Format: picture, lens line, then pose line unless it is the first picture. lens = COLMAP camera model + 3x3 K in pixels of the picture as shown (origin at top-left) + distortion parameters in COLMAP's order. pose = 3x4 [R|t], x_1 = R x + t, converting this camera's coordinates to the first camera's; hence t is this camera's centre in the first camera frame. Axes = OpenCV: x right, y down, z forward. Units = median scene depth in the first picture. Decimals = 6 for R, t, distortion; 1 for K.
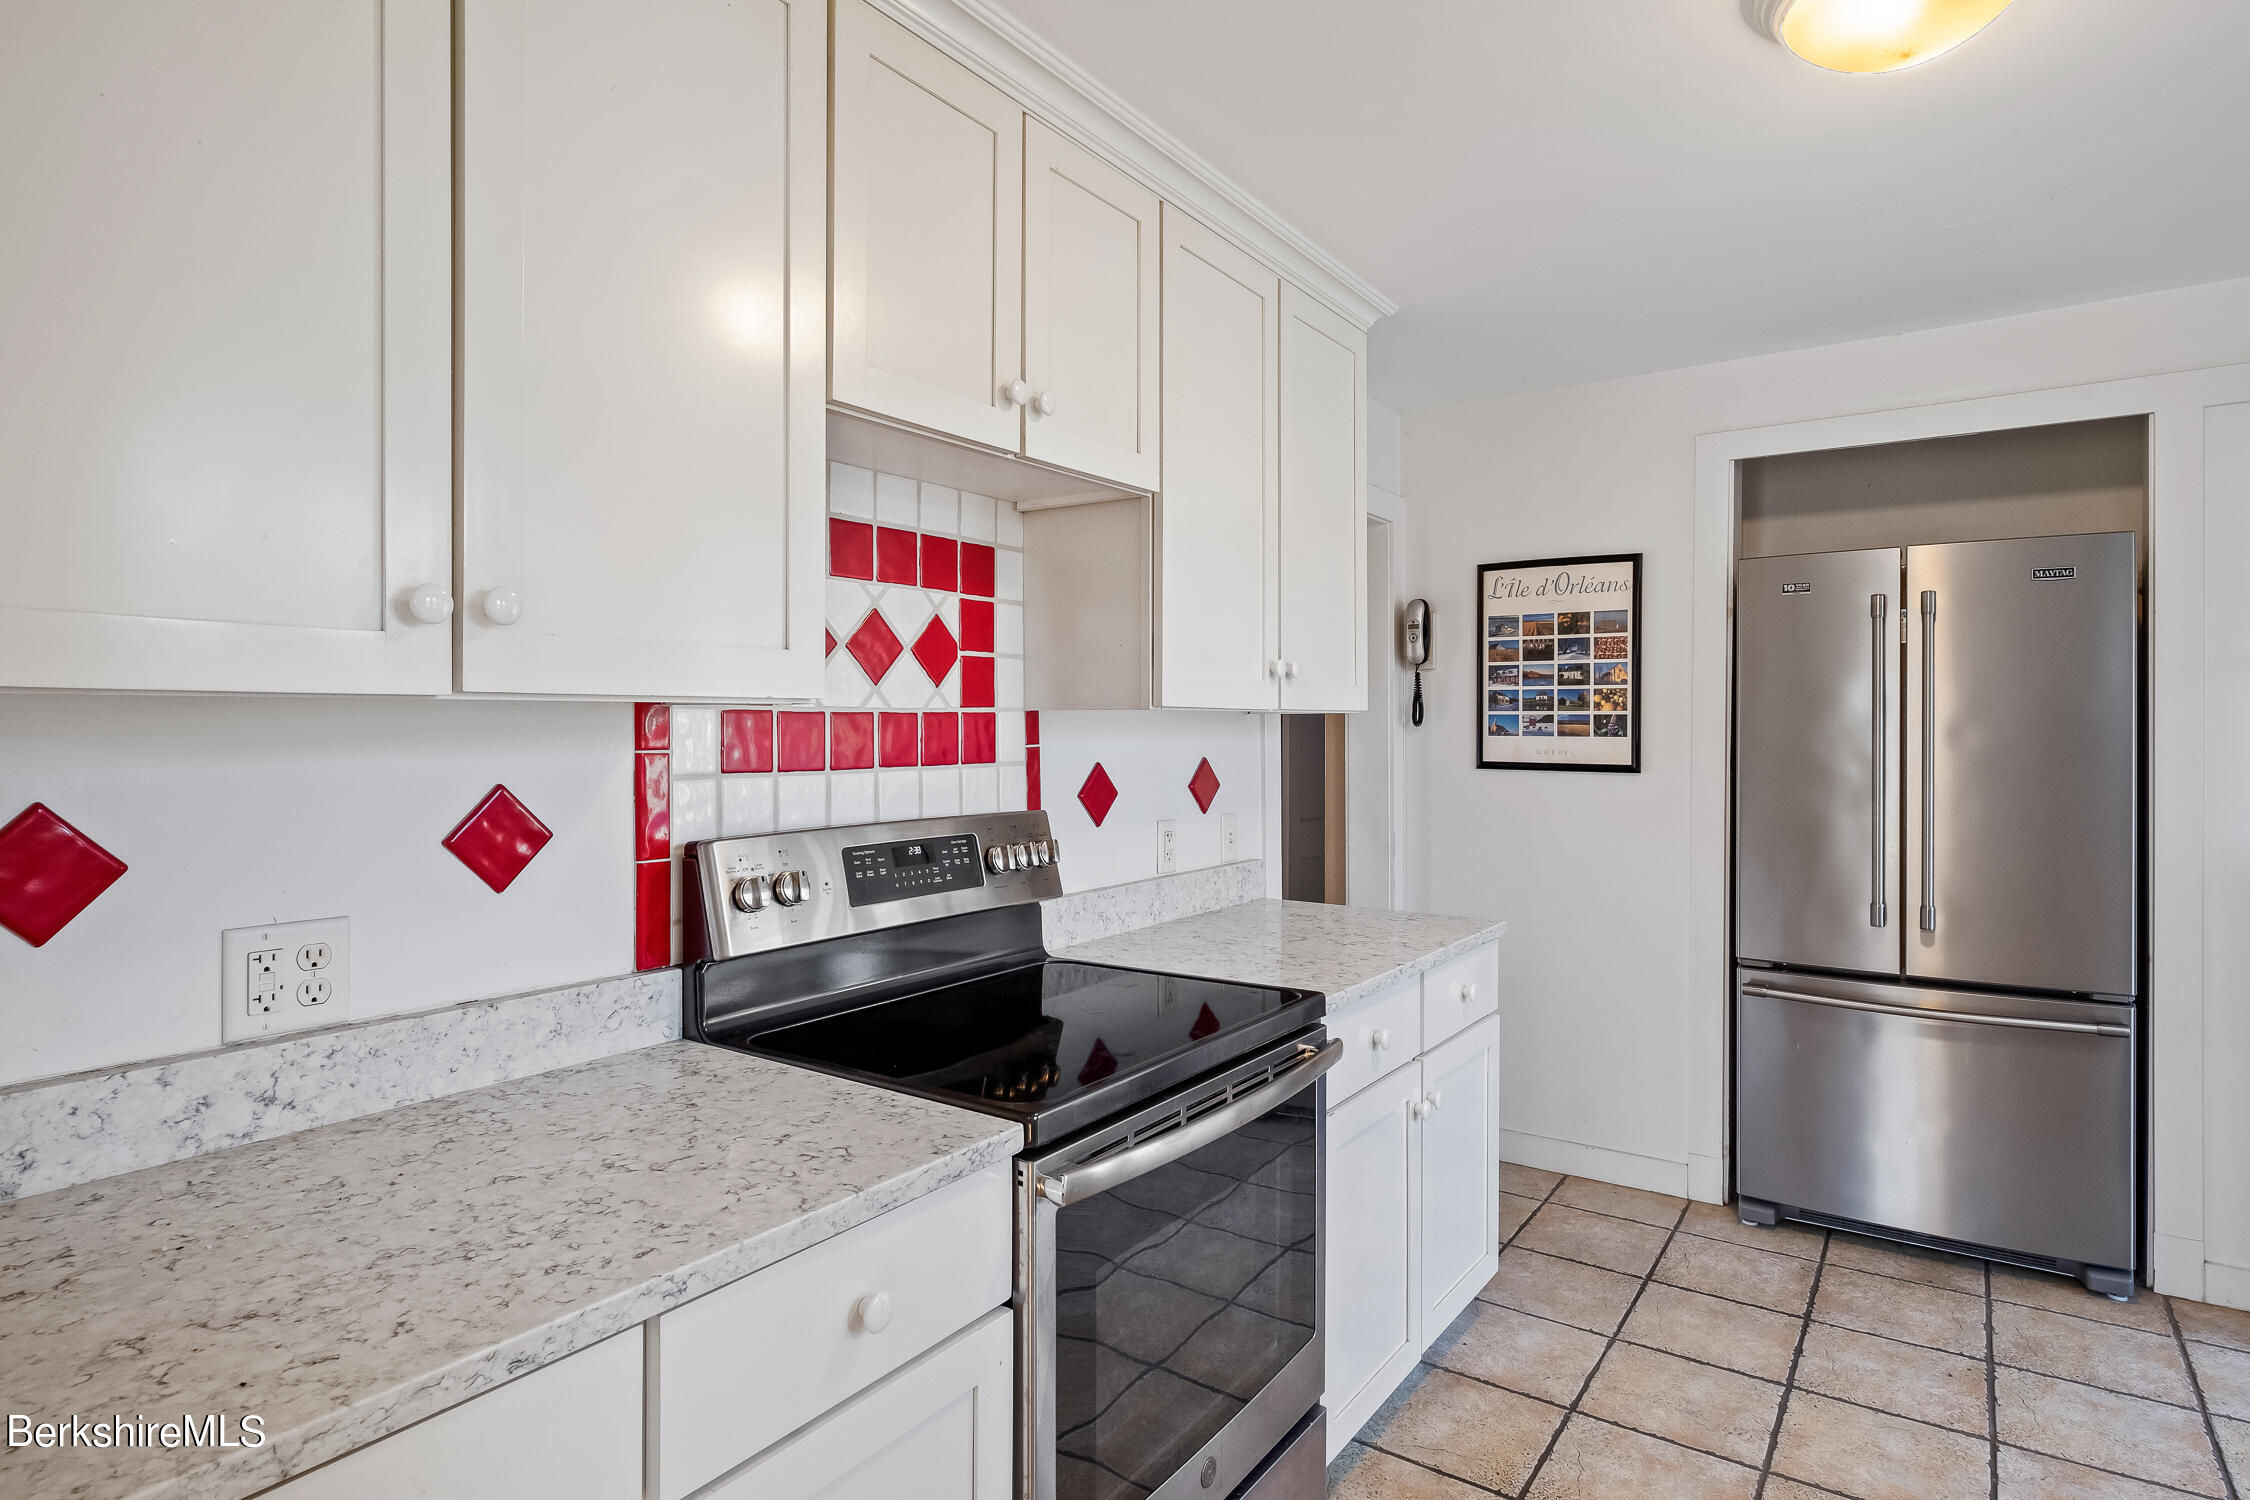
lens RADIAL K [[1203.7, 0, 1132.8], [0, 1203.7, 732.9], [0, 0, 1]] dist [-0.007791, 0.000451]
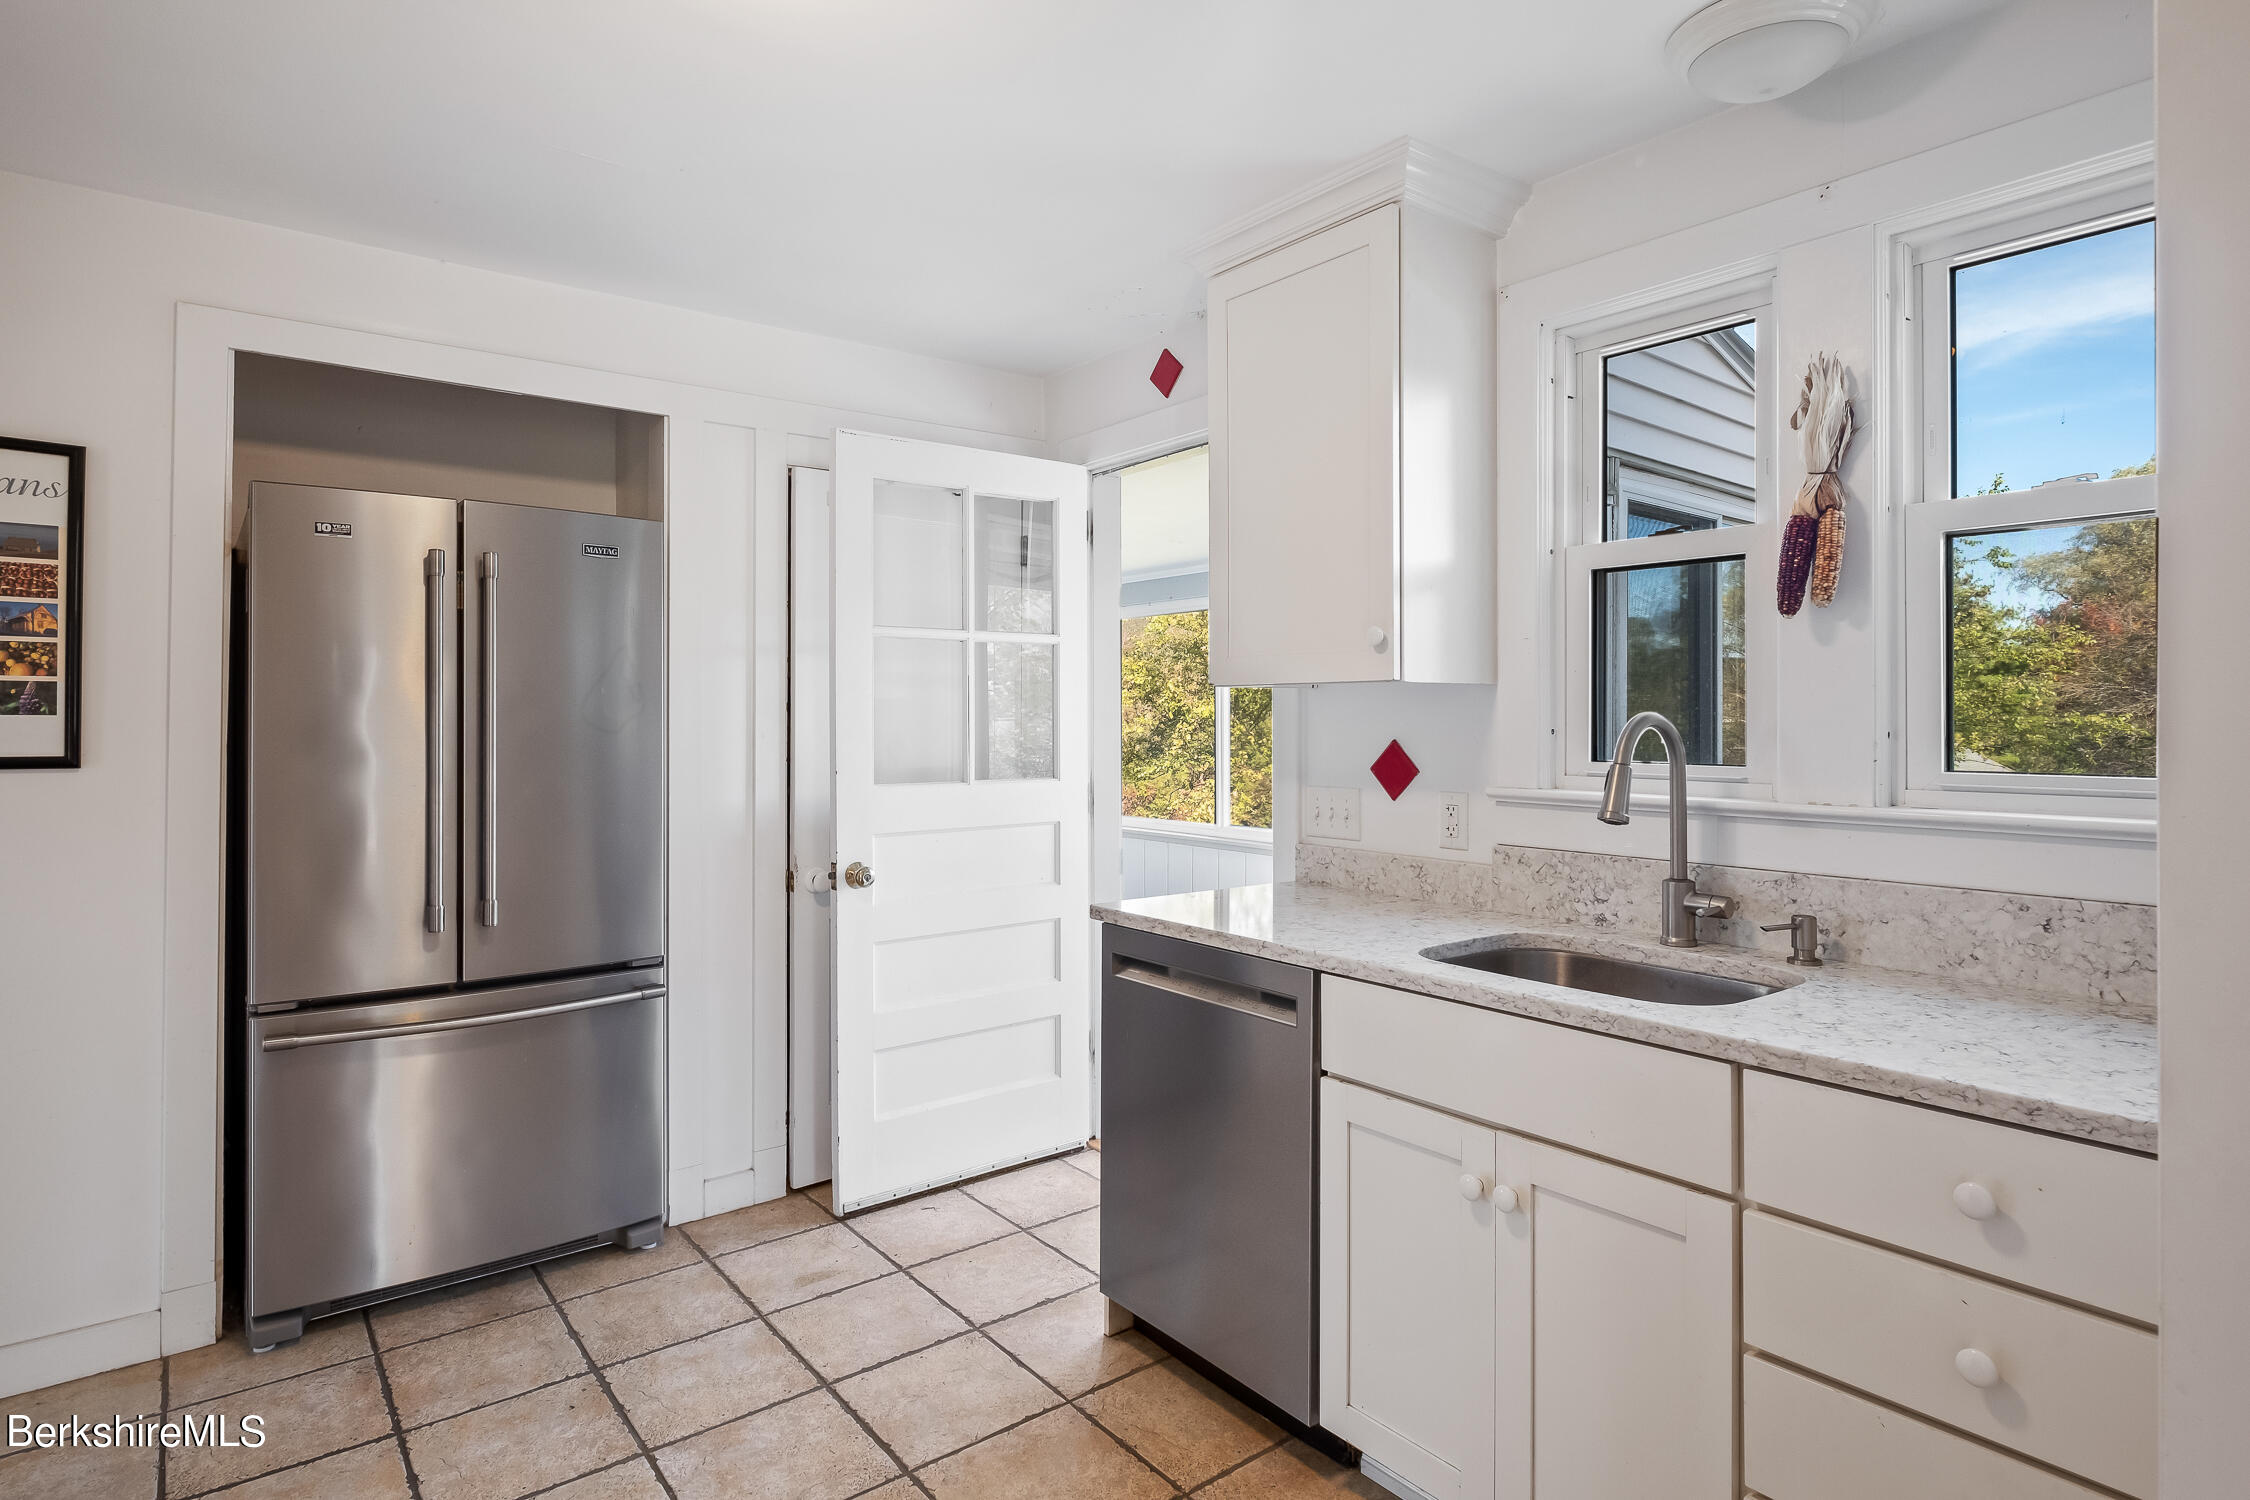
lens RADIAL K [[1203.7, 0, 1143.5], [0, 1203.7, 705.2], [0, 0, 1]] dist [-0.007791, 0.000451]
pose [[0.288322, 0.007019, 0.957508, -0.061276], [-0.000231, 0.999974, -0.007260, 0.002877], [-0.957534, 0.001872, 0.288316, 0.250800]]
